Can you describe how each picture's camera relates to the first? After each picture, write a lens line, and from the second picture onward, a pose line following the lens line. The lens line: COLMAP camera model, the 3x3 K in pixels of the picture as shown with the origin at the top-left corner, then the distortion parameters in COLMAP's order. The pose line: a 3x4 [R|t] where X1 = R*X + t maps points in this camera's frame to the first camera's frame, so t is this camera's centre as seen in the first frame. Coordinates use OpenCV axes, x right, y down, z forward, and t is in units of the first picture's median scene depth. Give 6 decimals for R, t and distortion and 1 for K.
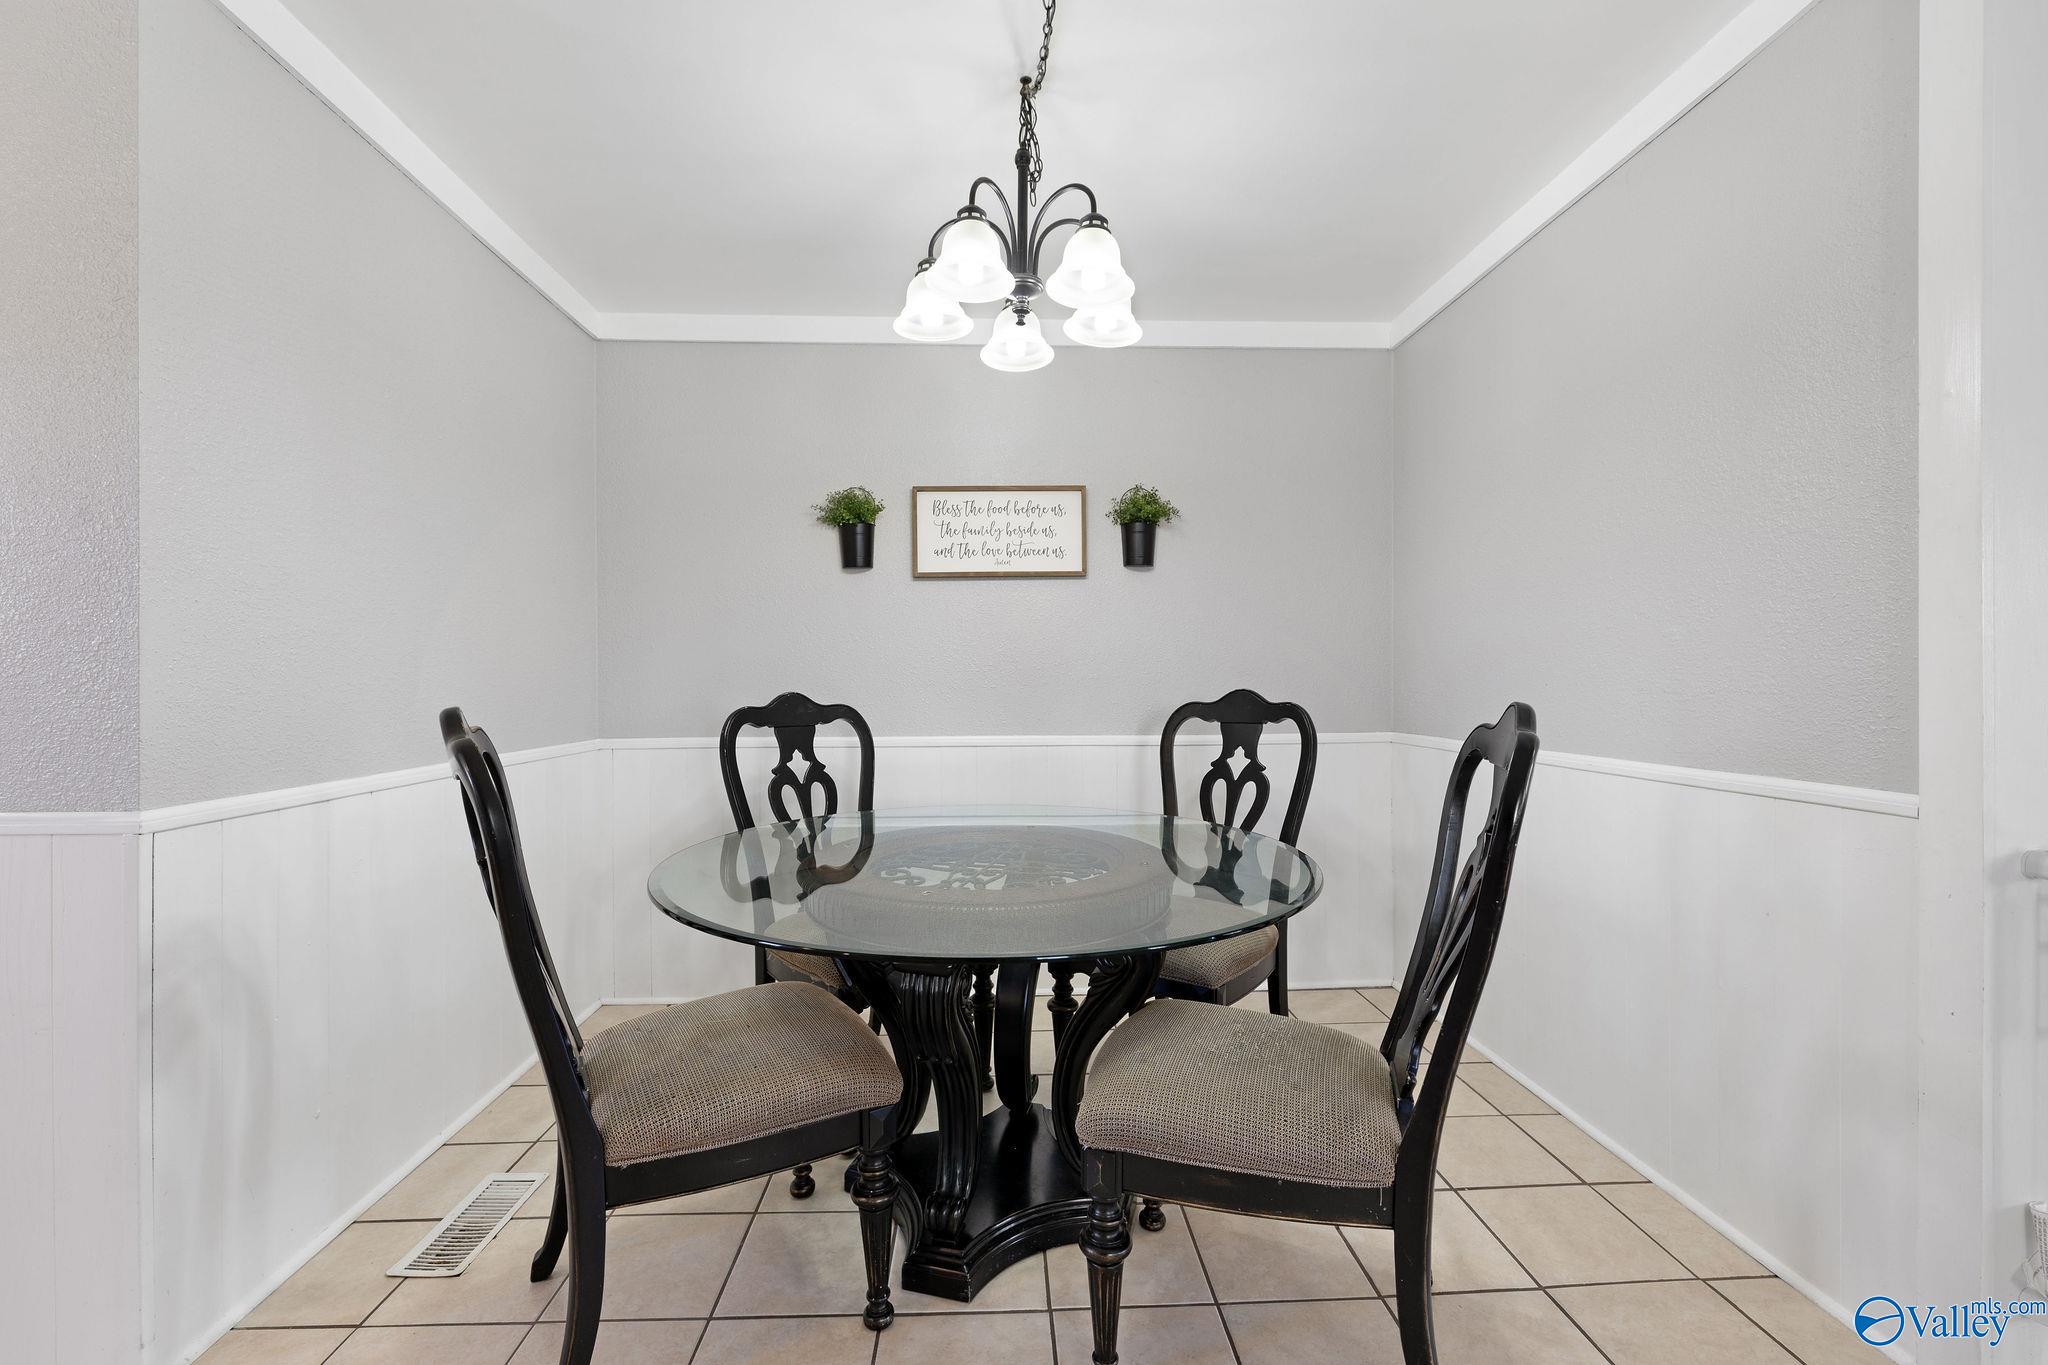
lens RADIAL K [[878.0, 0, 1023.2], [0, 878.0, 680.9], [0, 0, 1]] dist [0.004771, 0.000027]
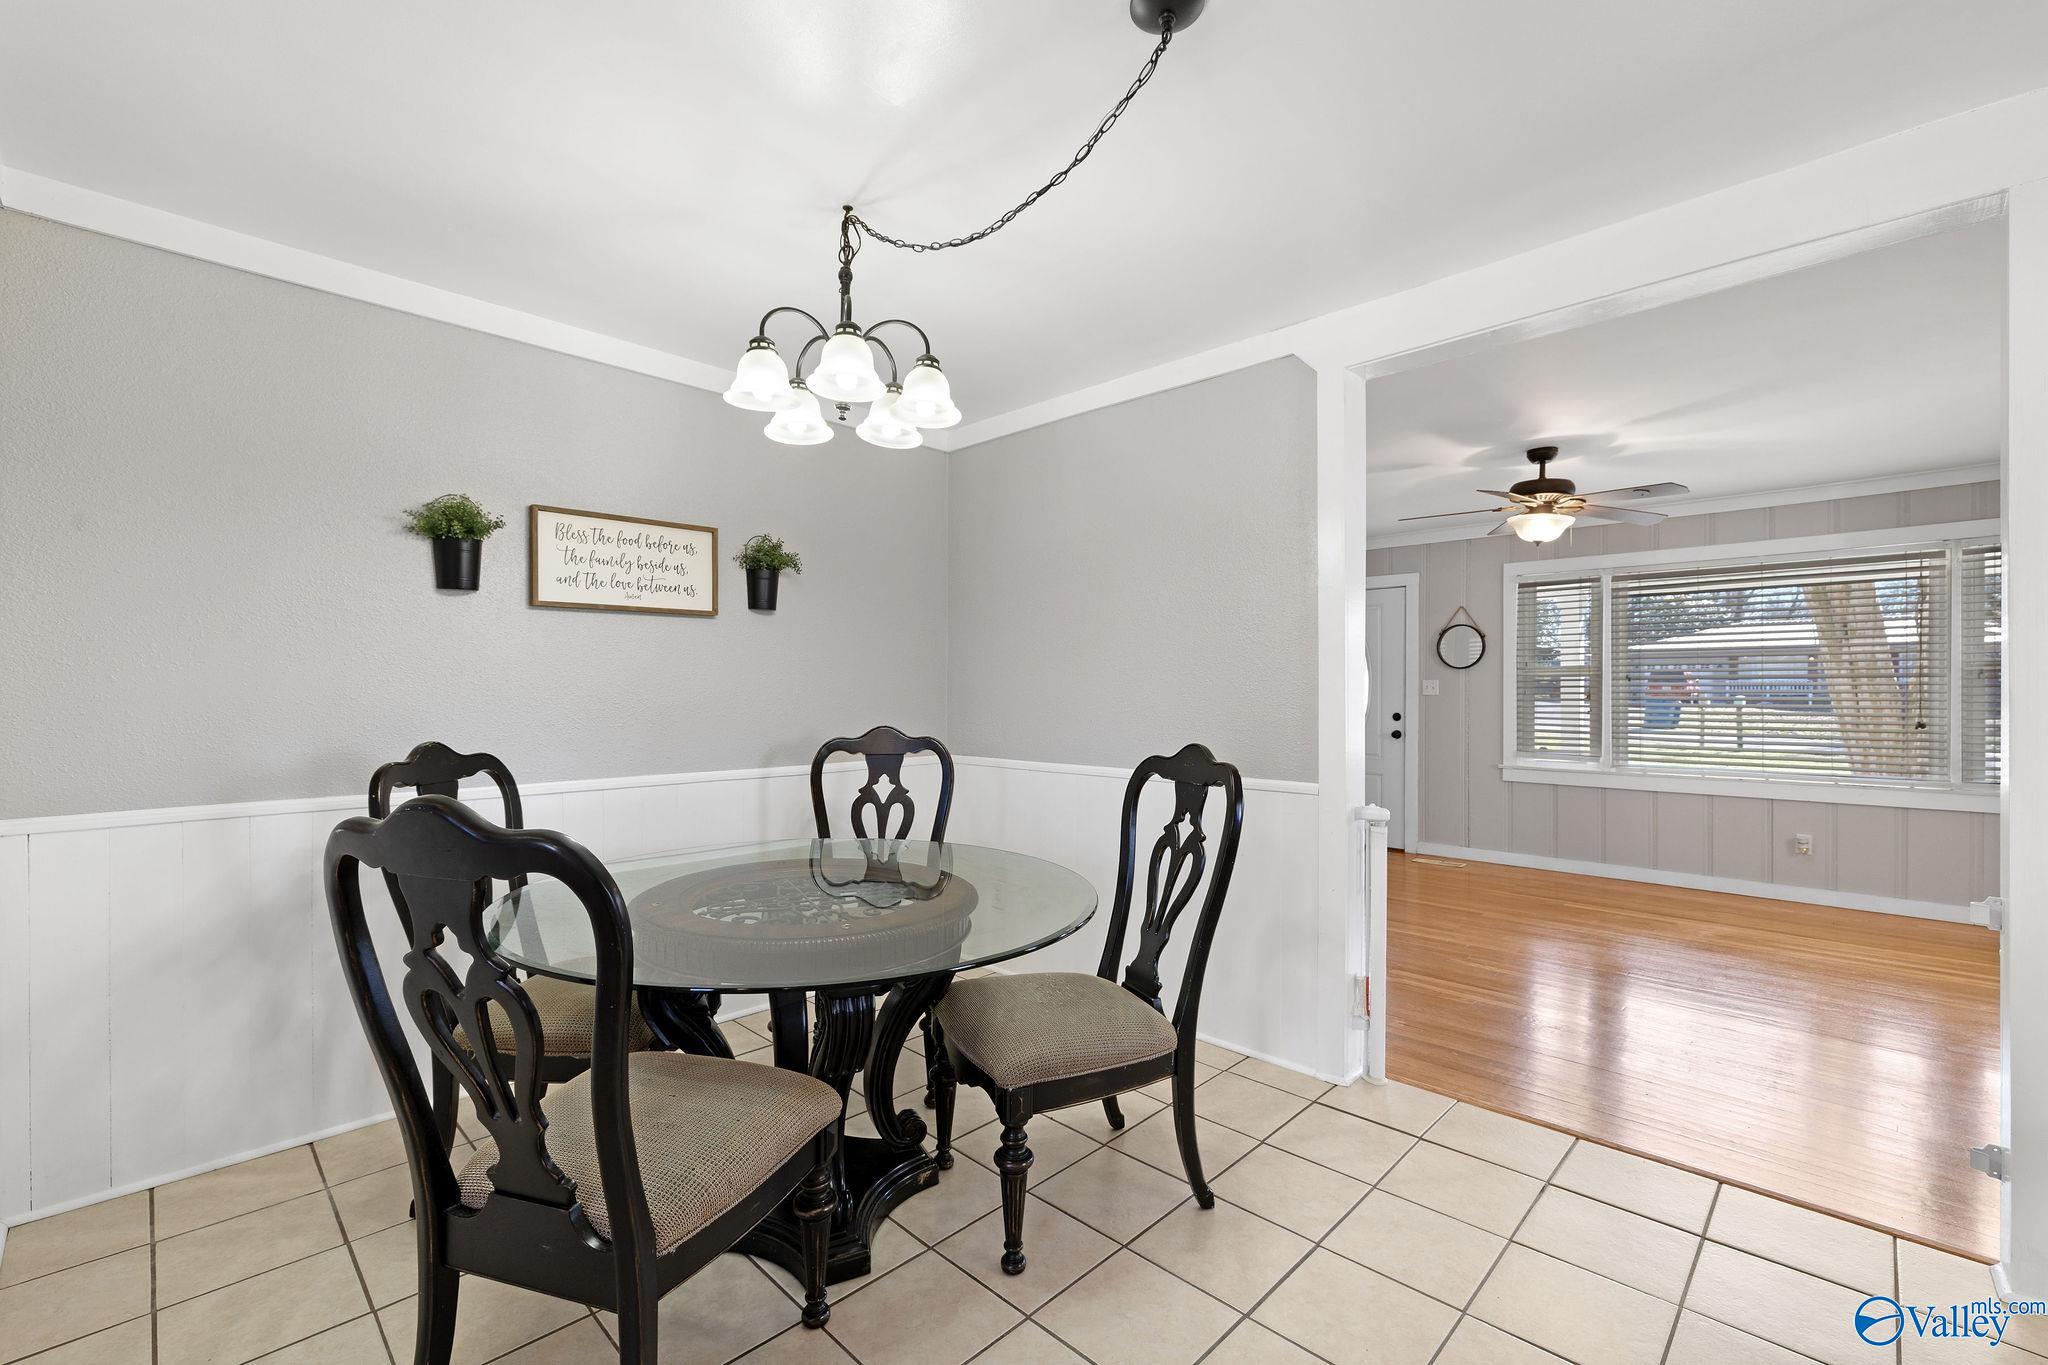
lens RADIAL K [[878.0, 0, 1011.3], [0, 878.0, 685.4], [0, 0, 1]] dist [0.004771, 0.000027]
pose [[0.733326, 0.008501, 0.679824, -0.375644], [-0.005422, 0.999963, -0.006656, -0.033339], [-0.679855, 0.001195, 0.733345, 0.009974]]
